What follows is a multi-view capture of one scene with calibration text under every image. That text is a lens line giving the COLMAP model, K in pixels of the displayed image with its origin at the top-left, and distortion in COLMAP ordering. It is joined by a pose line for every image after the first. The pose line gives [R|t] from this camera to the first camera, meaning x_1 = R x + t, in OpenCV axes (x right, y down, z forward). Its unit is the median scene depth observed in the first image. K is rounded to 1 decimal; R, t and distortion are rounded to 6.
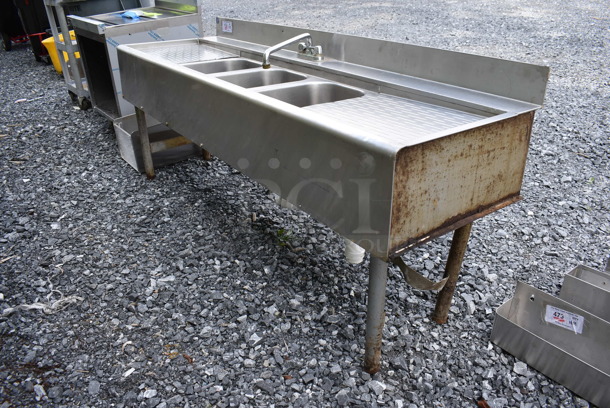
lens RADIAL K [[480.0, 0, 304.8], [0, 480.0, 203.2], [0, 0, 1]] dist [-0.092737, 0.002411]
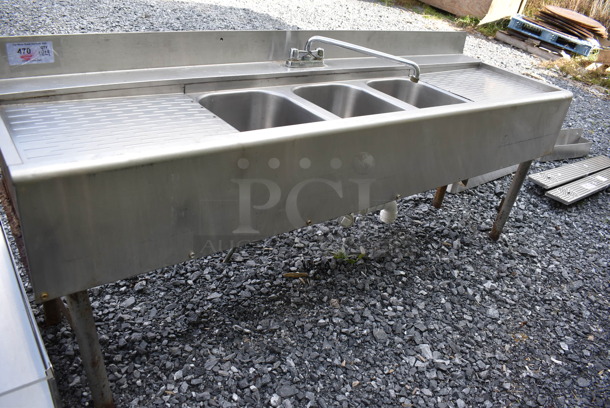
lens RADIAL K [[480.0, 0, 305.8], [0, 480.0, 204.6], [0, 0, 1]] dist [-0.092737, 0.002411]
pose [[-0.010068, -0.488656, 0.872418, -0.964210], [0.328747, 0.822347, 0.464404, -0.559194], [-0.944364, 0.291481, 0.152364, 1.069305]]
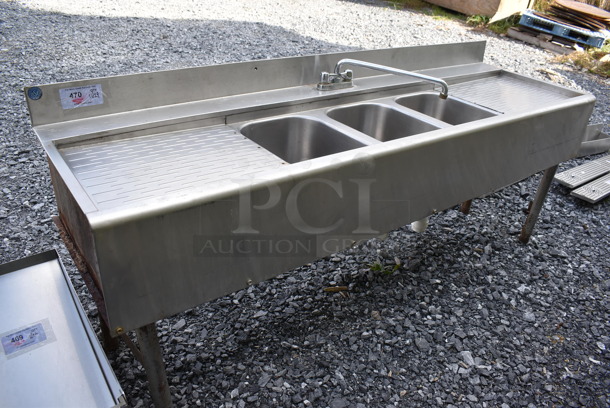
lens RADIAL K [[480.0, 0, 303.9], [0, 480.0, 202.5], [0, 0, 1]] dist [-0.092737, 0.002411]
pose [[-0.005618, -0.480102, 0.877195, -0.979932], [0.387461, 0.807639, 0.444515, -0.619268], [-0.921869, 0.342376, 0.181483, 1.096465]]
